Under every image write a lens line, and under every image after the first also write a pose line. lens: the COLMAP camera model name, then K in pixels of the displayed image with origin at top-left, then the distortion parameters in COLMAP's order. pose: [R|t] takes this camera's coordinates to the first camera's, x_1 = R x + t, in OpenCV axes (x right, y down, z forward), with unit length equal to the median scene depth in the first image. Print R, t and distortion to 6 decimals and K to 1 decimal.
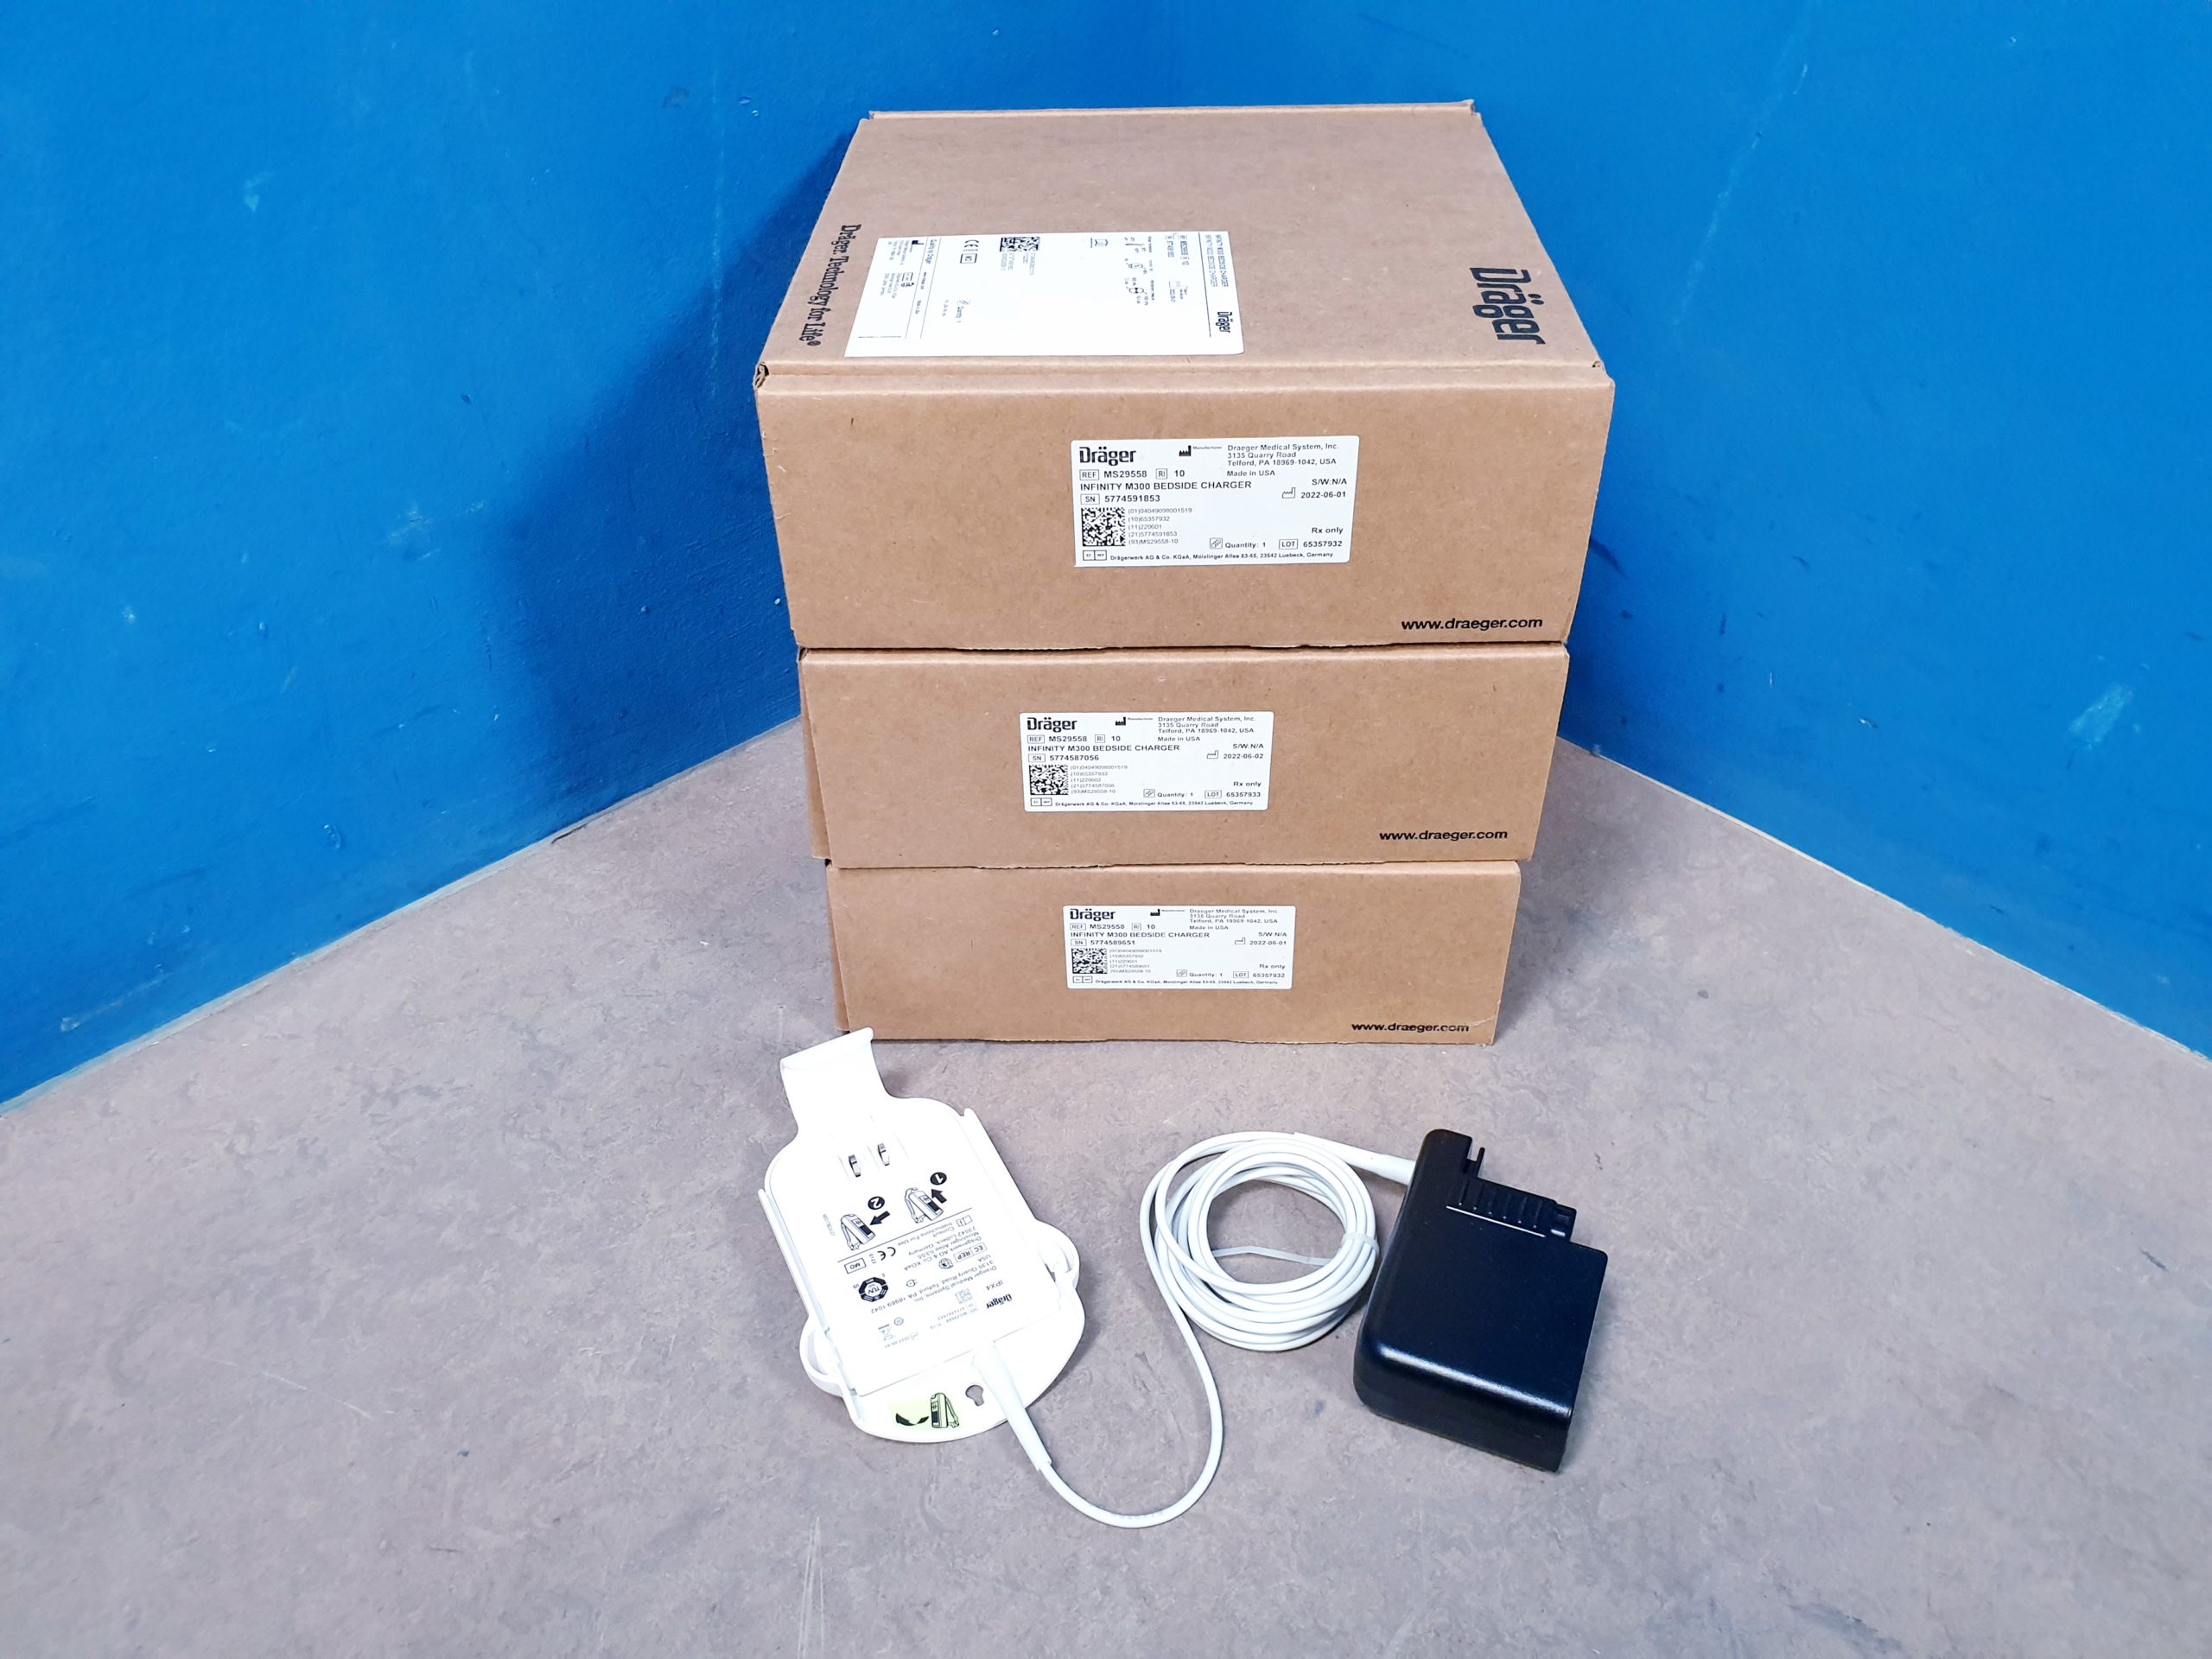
lens RADIAL K [[1652.3, 0, 1106.0], [0, 1652.3, 829.5], [0, 0, 1]] dist [0.086173, -0.133549]
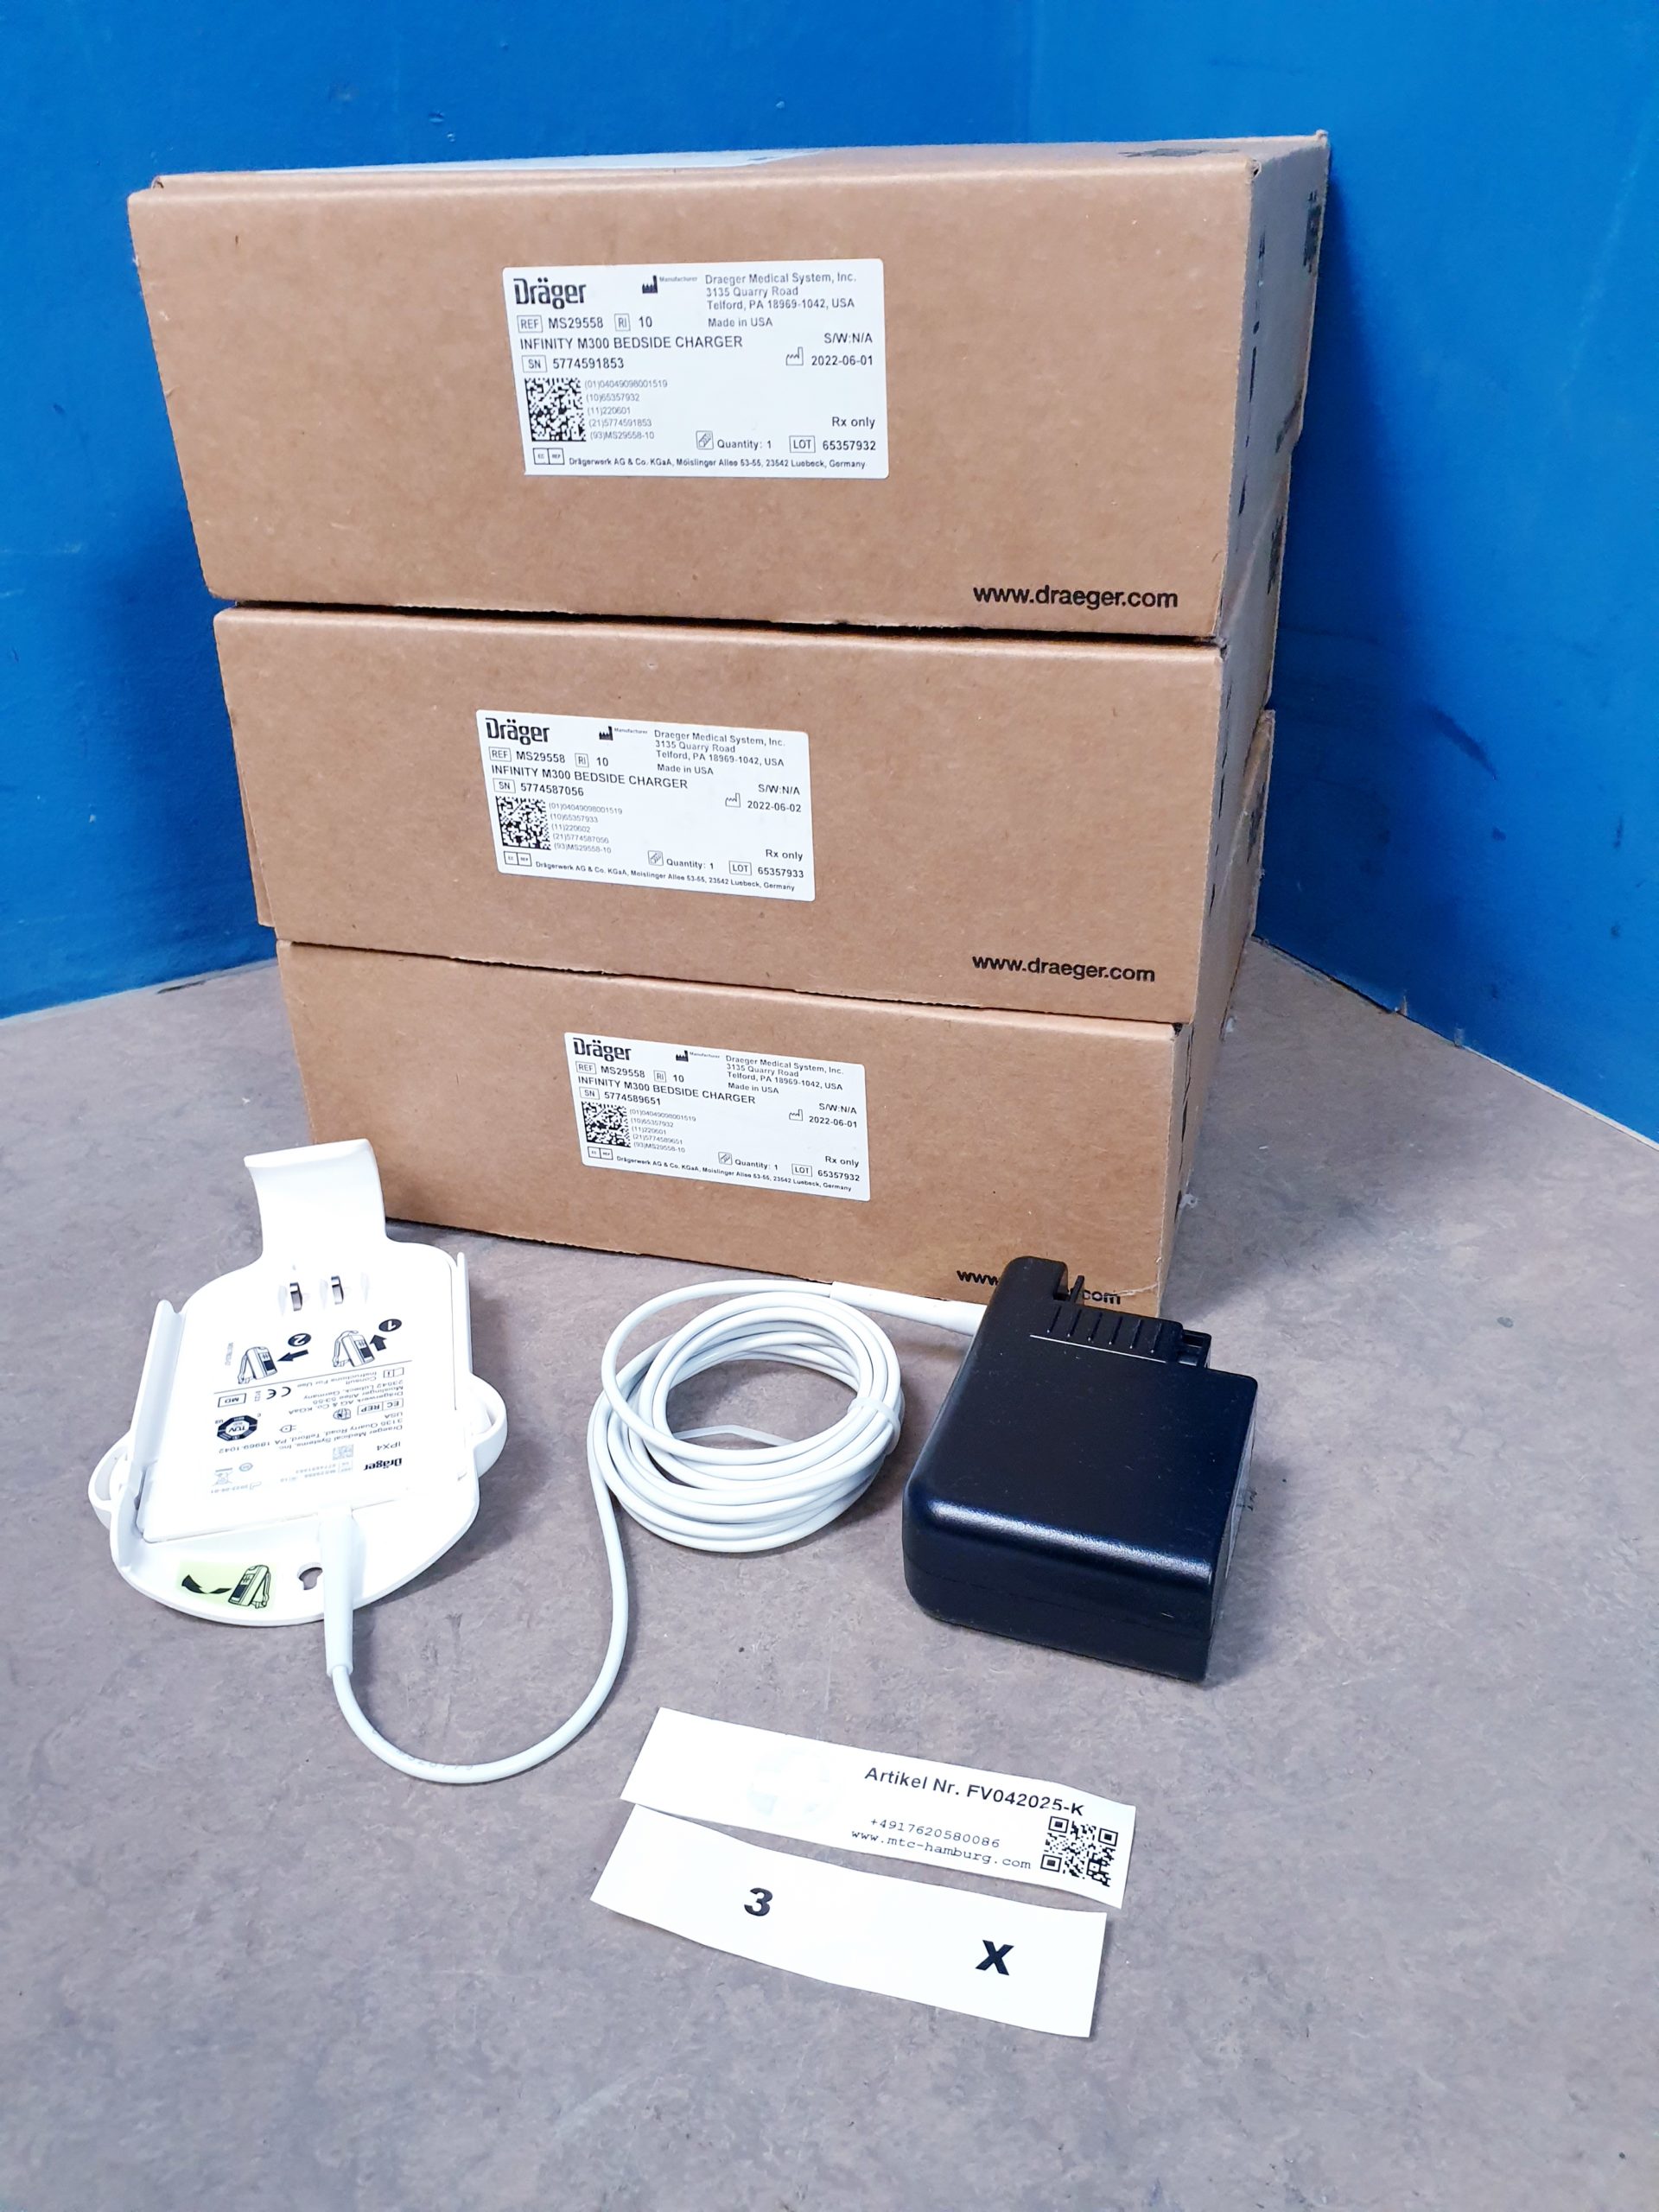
lens RADIAL K [[1697.4, 0, 829.5], [0, 1697.4, 1106.0], [0, 0, 1]] dist [0.004606, -0.005706]
pose [[0.964439, 0.122257, -0.234329, 0.291128], [-0.156702, 0.978450, -0.134459, 0.174930], [0.212840, 0.166397, 0.962814, 0.326203]]
